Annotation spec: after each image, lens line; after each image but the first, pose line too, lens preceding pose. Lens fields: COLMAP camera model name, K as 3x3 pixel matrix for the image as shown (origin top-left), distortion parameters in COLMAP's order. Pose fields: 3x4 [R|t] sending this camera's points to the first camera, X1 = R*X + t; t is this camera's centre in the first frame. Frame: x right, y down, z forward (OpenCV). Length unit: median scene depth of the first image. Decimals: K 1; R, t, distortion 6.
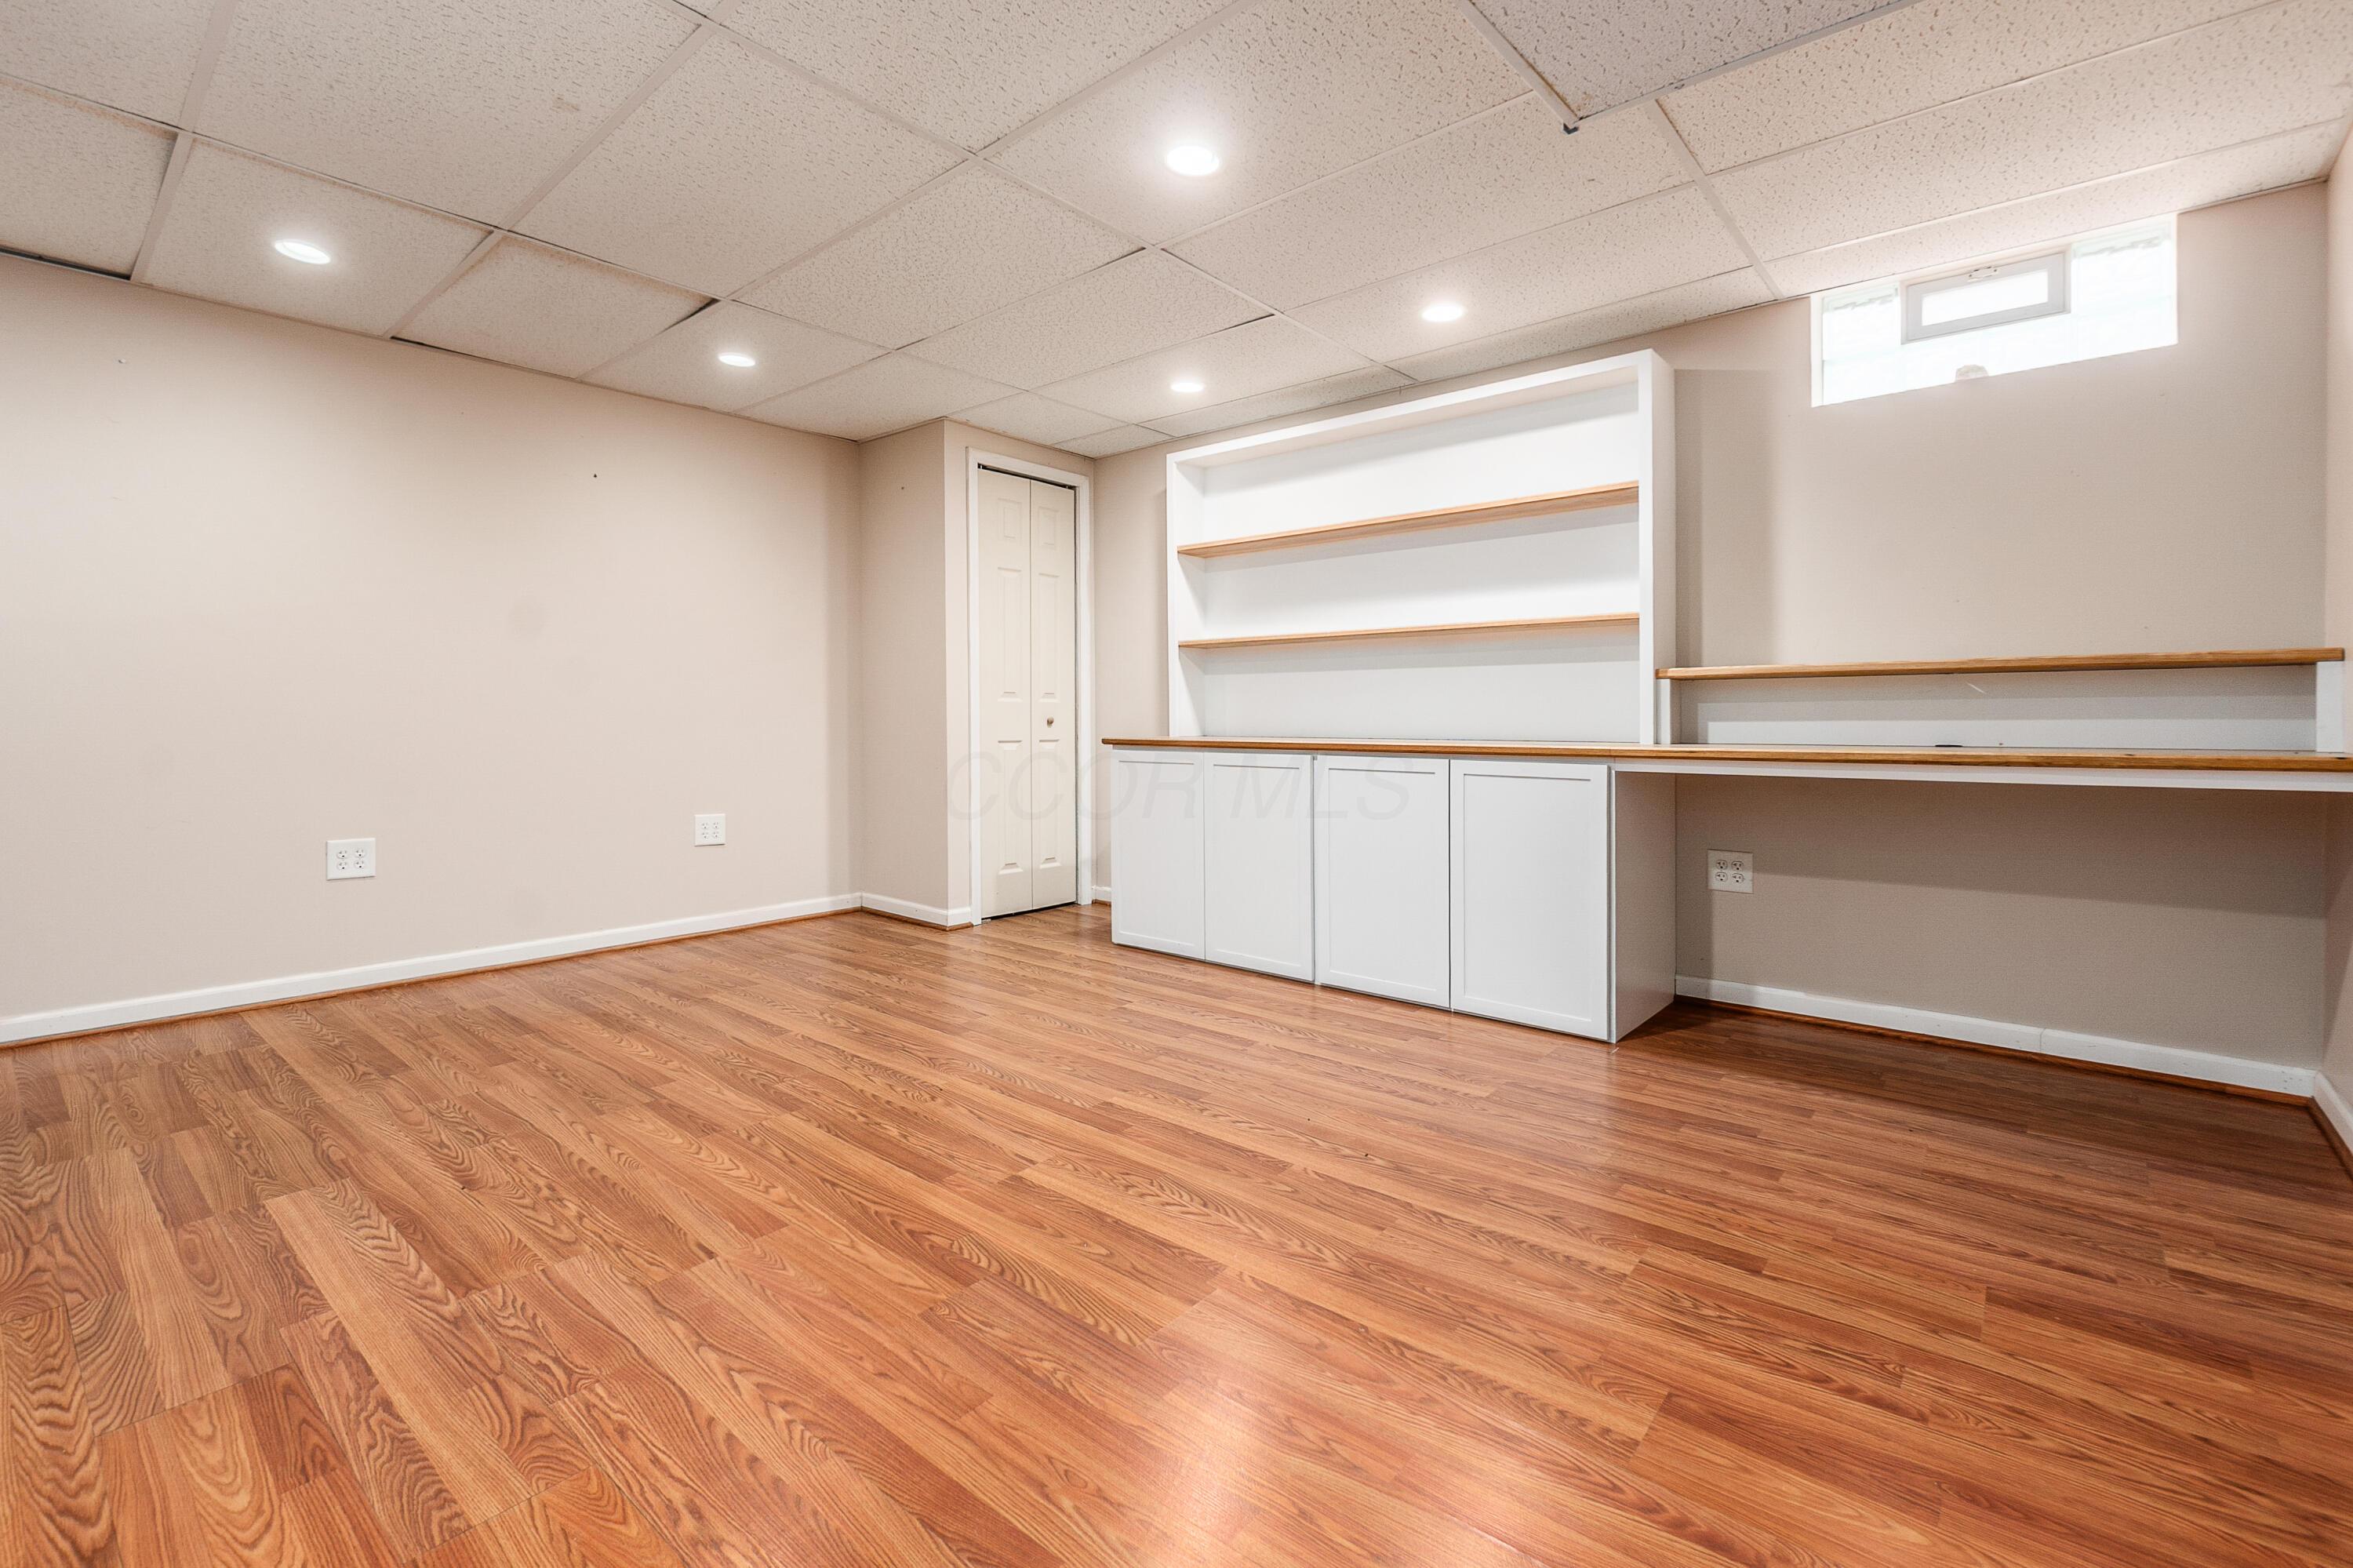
lens RADIAL K [[1028.0, 0, 1170.7], [0, 1028.0, 751.1], [0, 0, 1]] dist [-0.003161, 0.000334]
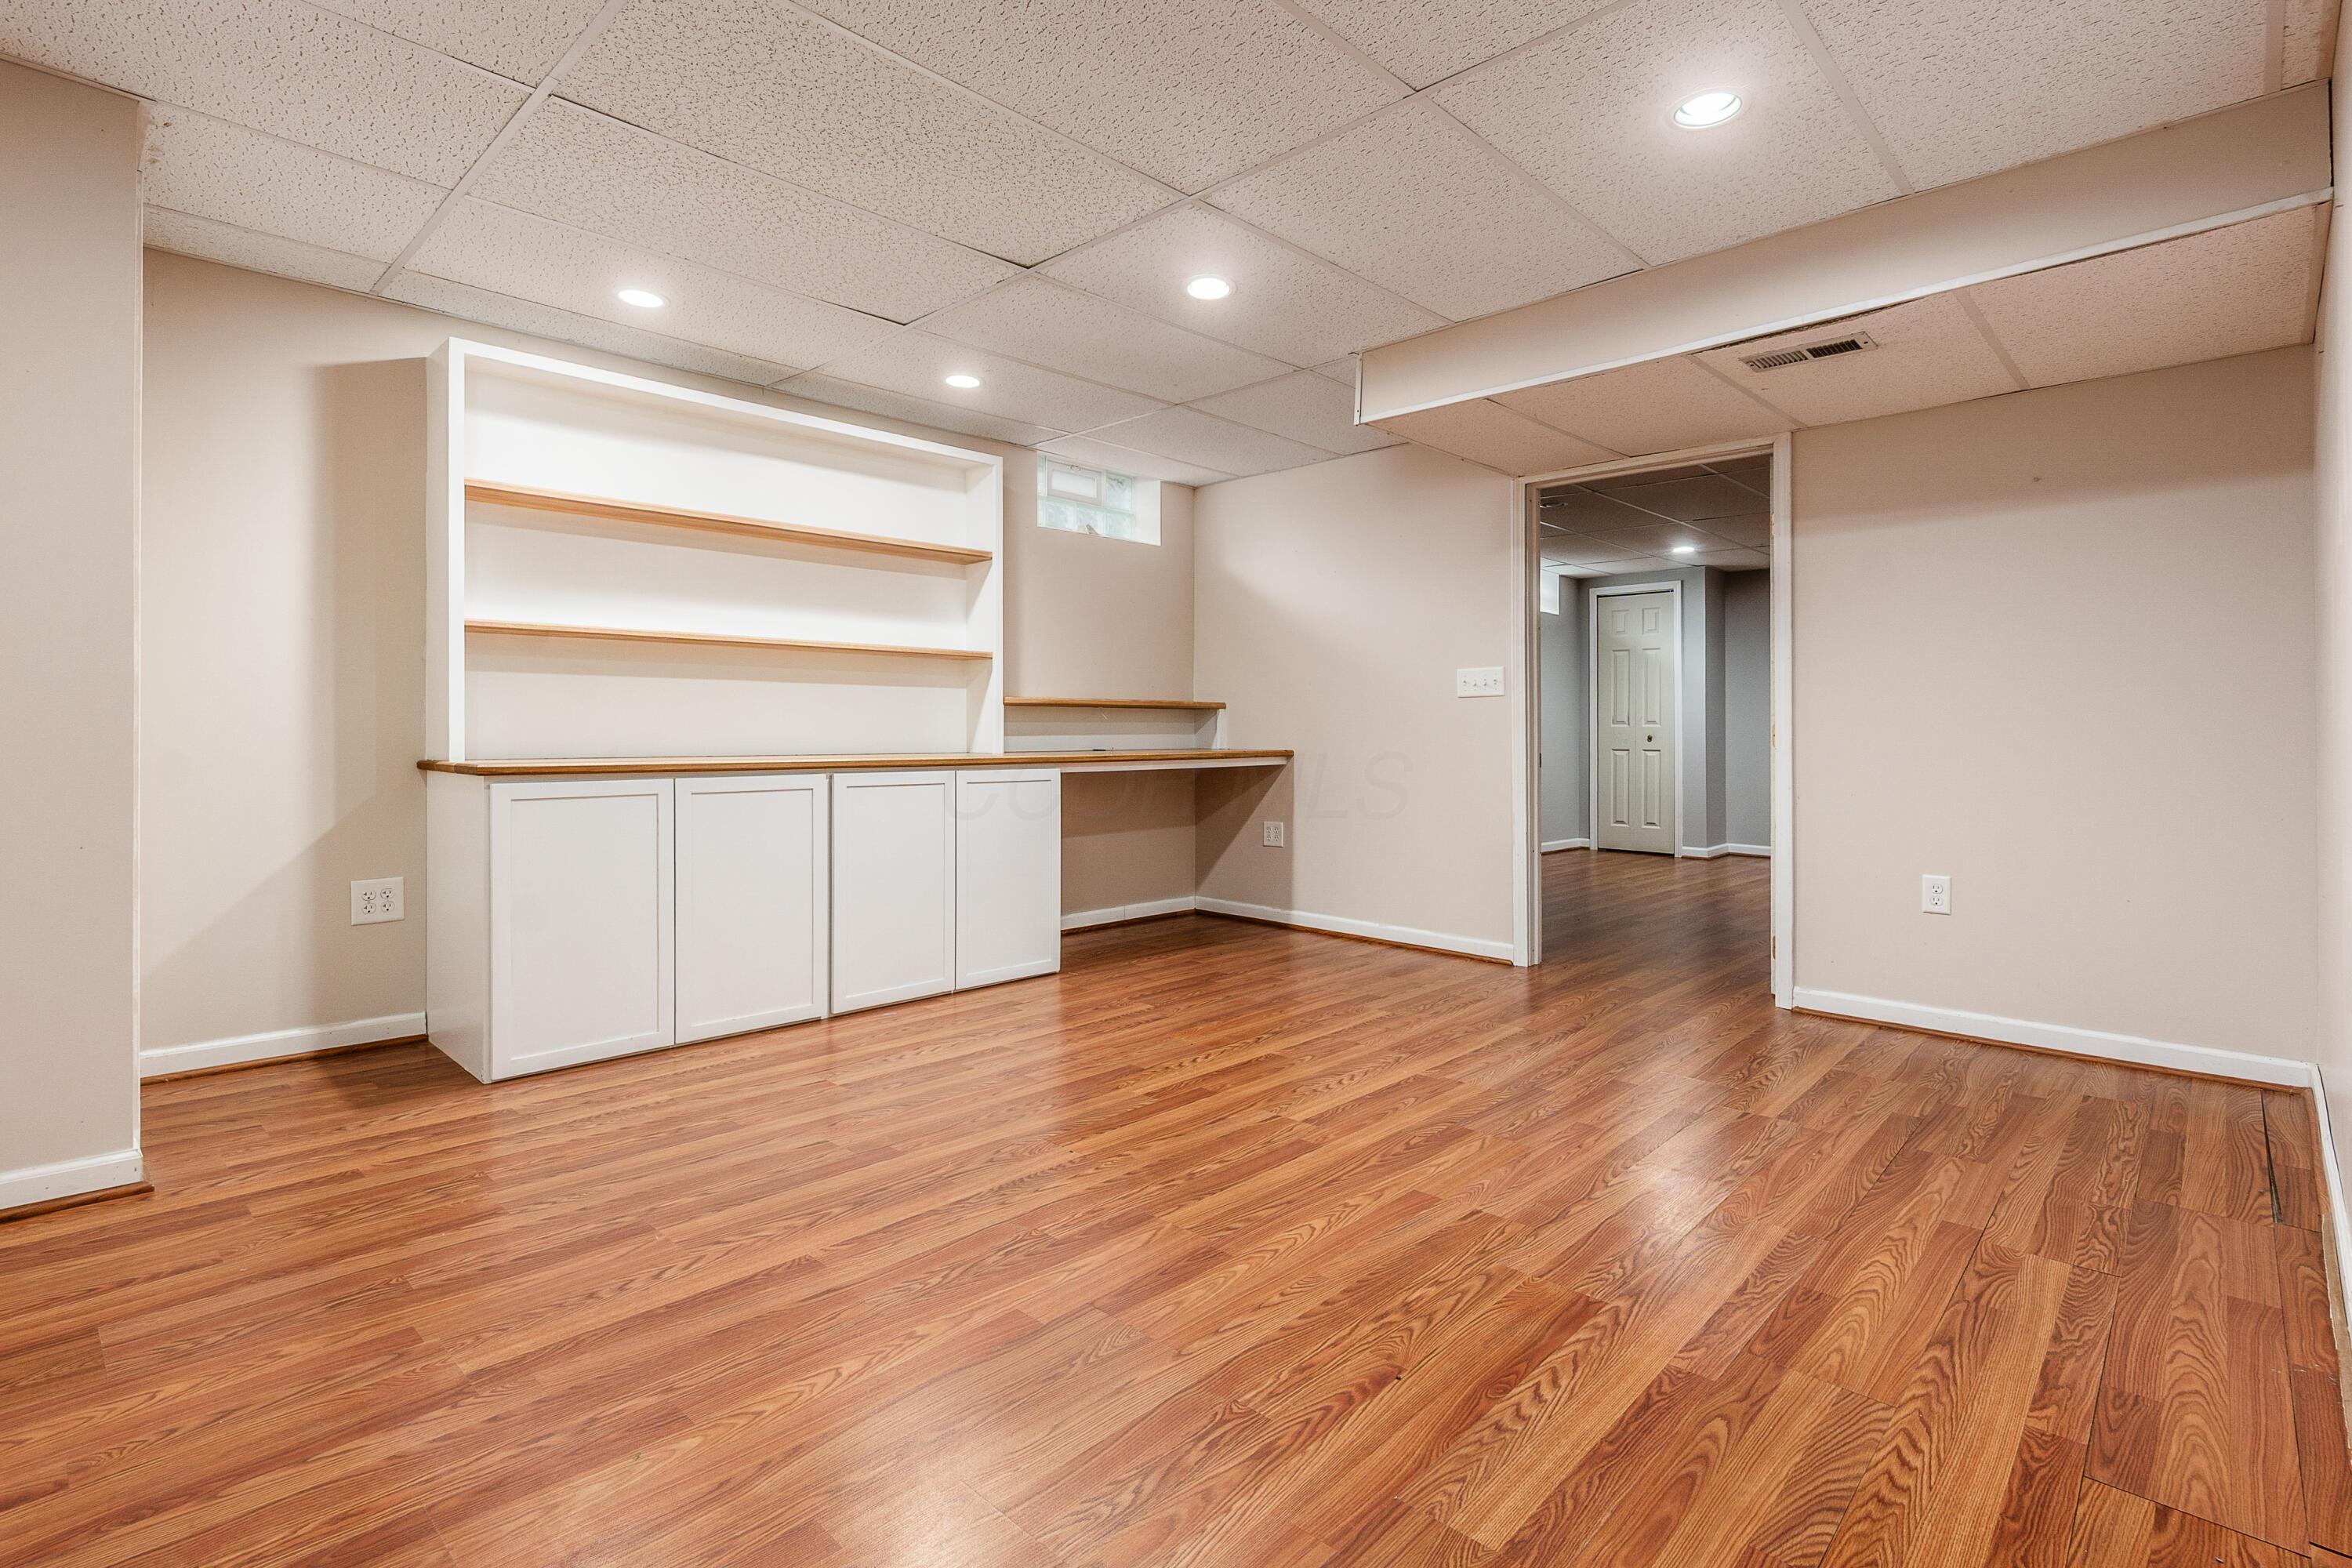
lens RADIAL K [[1124.6, 0, 1134.7], [0, 1124.6, 744.2], [0, 0, 1]] dist [-0.004127, 0.000052]
pose [[0.075526, -0.012065, 0.997071, -1.545367], [0.027599, 0.999569, 0.010005, -0.045393], [-0.996762, 0.026763, 0.075826, 1.145569]]
